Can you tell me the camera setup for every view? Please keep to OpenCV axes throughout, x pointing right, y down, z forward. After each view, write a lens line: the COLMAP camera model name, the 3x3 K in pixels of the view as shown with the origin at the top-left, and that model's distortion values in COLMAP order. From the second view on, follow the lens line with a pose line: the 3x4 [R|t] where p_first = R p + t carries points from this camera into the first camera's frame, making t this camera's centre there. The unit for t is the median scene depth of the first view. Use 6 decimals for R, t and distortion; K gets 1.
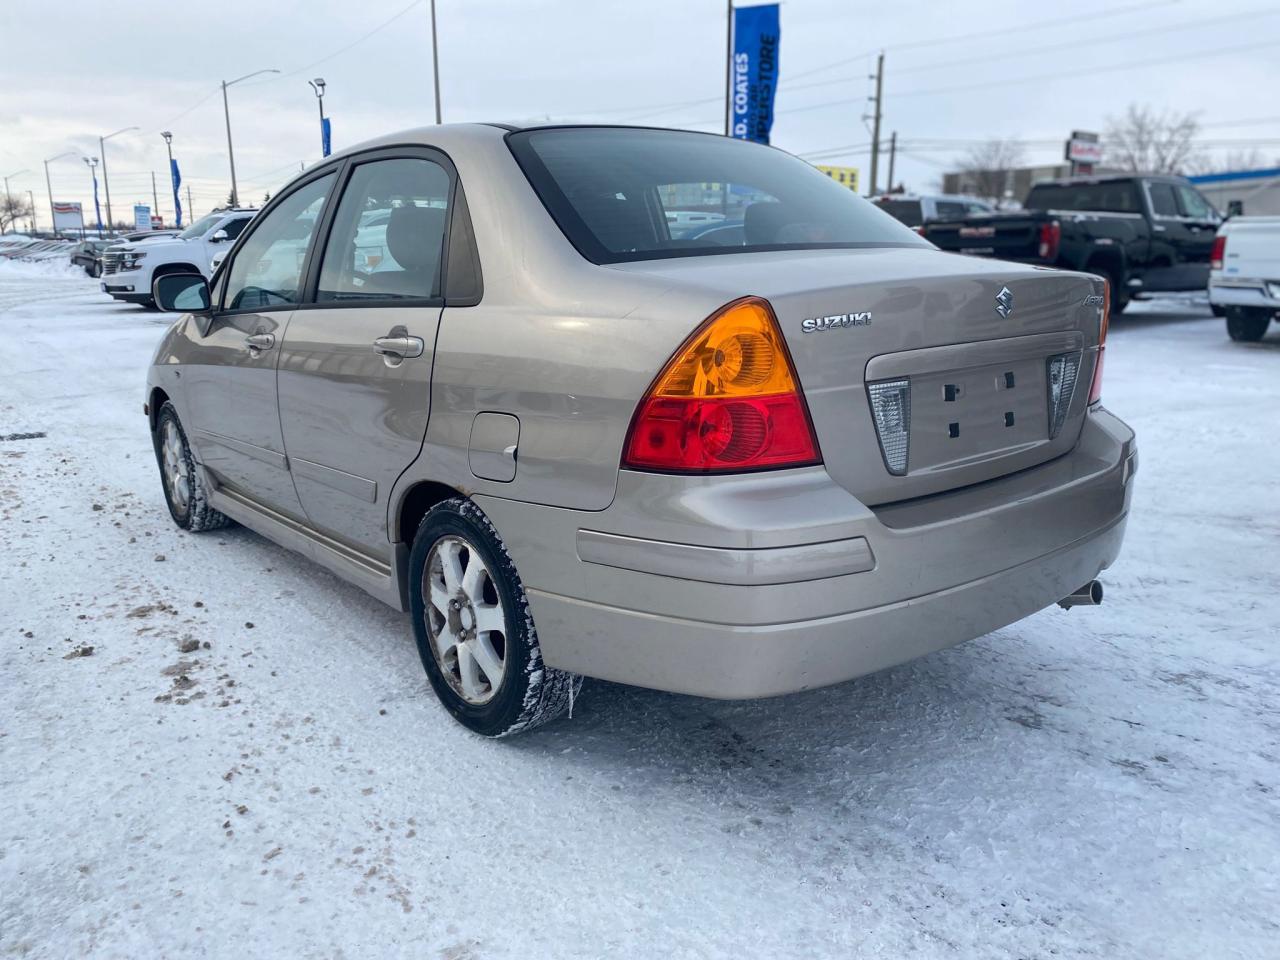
lens RADIAL K [[969.5, 0, 634.2], [0, 969.5, 475.0], [0, 0, 1]] dist [0.034888, -0.025349]
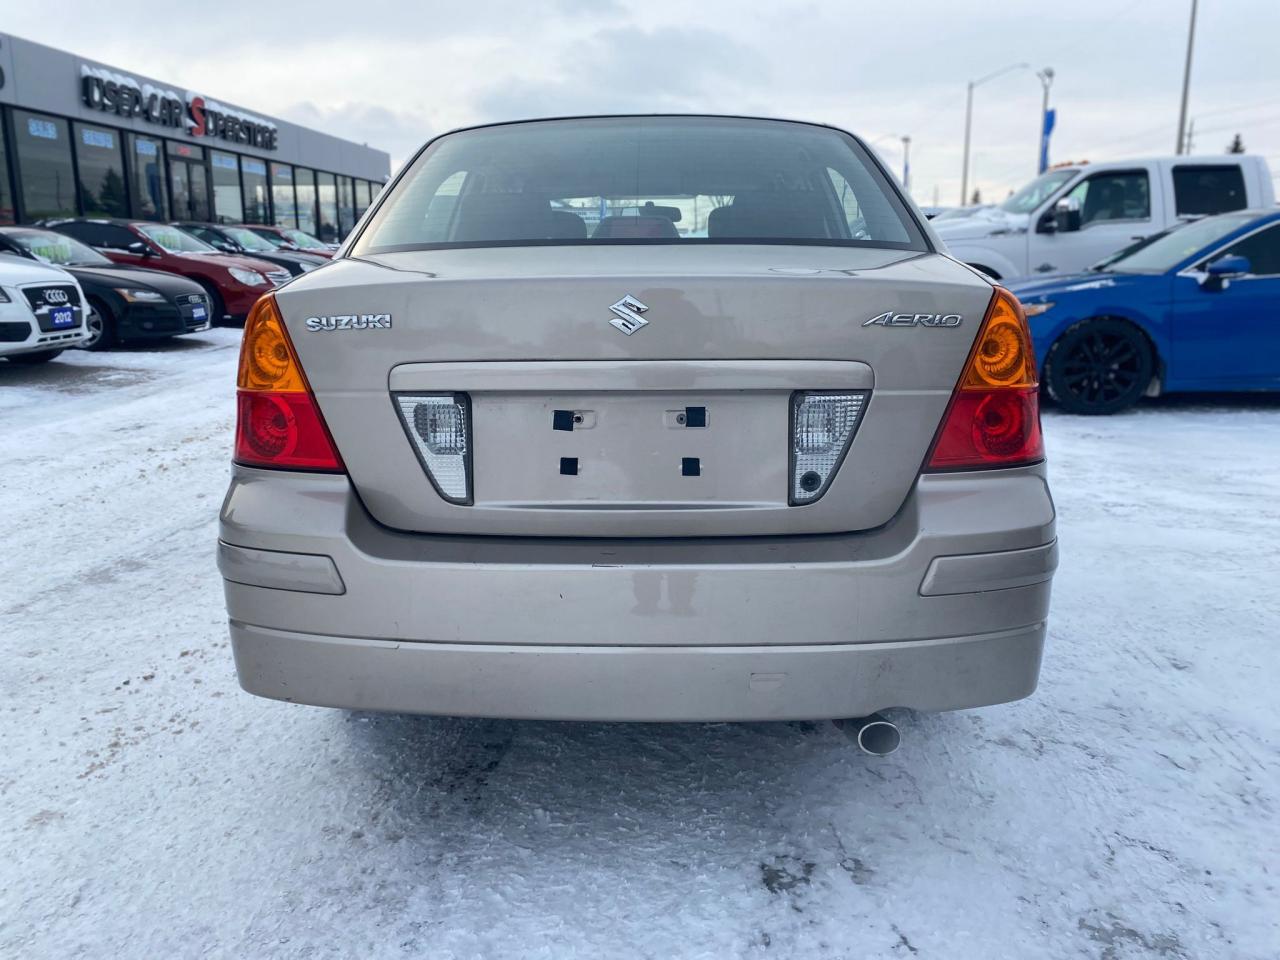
lens RADIAL K [[969.5, 0, 634.7], [0, 969.5, 481.5], [0, 0, 1]] dist [0.034888, -0.025349]
pose [[0.754379, 0.152643, -0.638445, 0.898504], [-0.147122, 0.987162, 0.062178, -0.092769], [0.639740, 0.047024, 0.767152, 0.412289]]
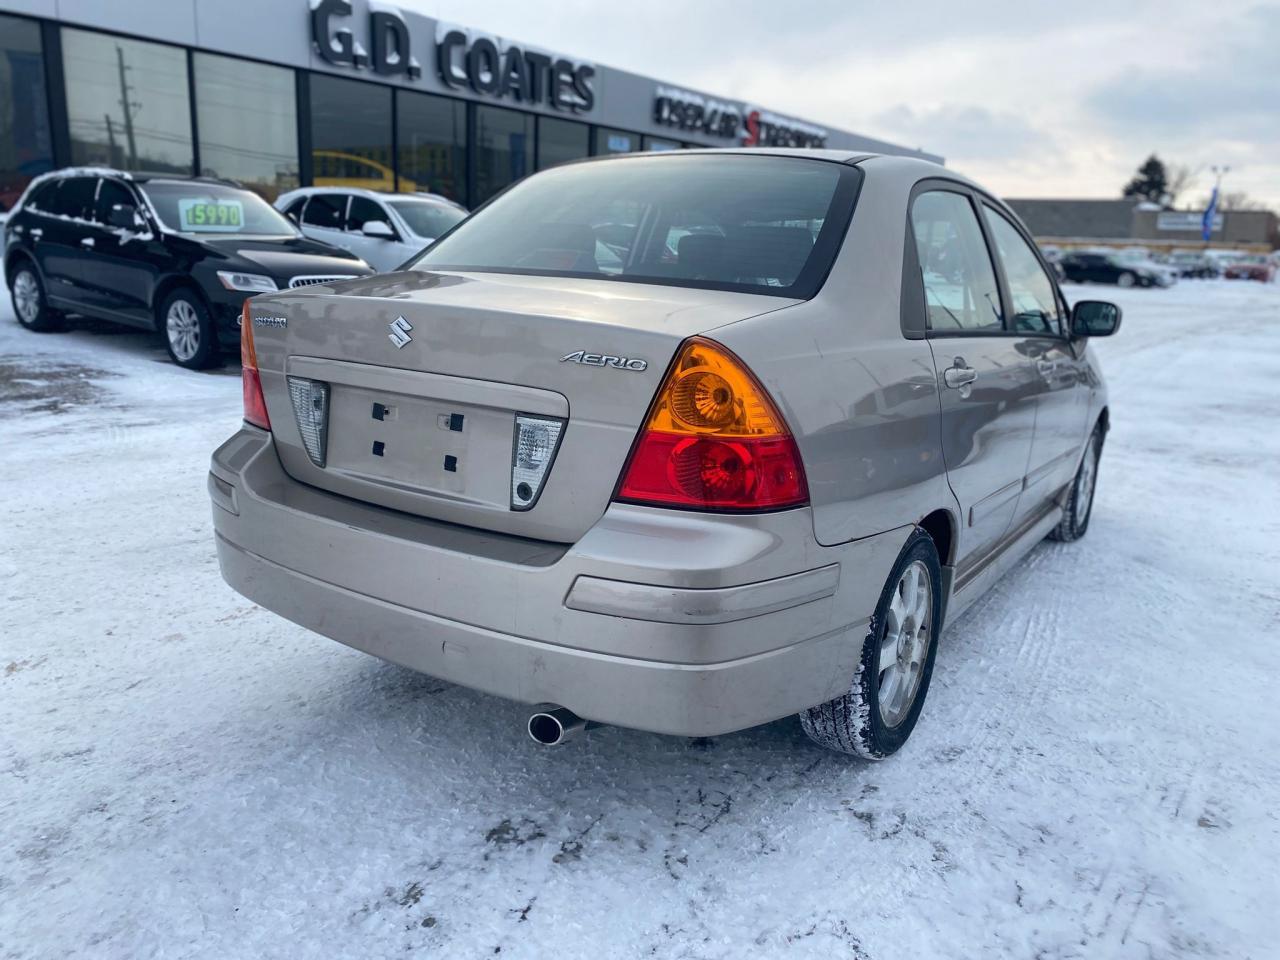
lens RADIAL K [[969.5, 0, 634.1], [0, 969.5, 489.2], [0, 0, 1]] dist [0.034888, -0.025349]
pose [[0.291073, 0.248494, -0.923865, 1.378400], [-0.251203, 0.951646, 0.176822, -0.256738], [0.923132, 0.180610, 0.339421, 0.912767]]
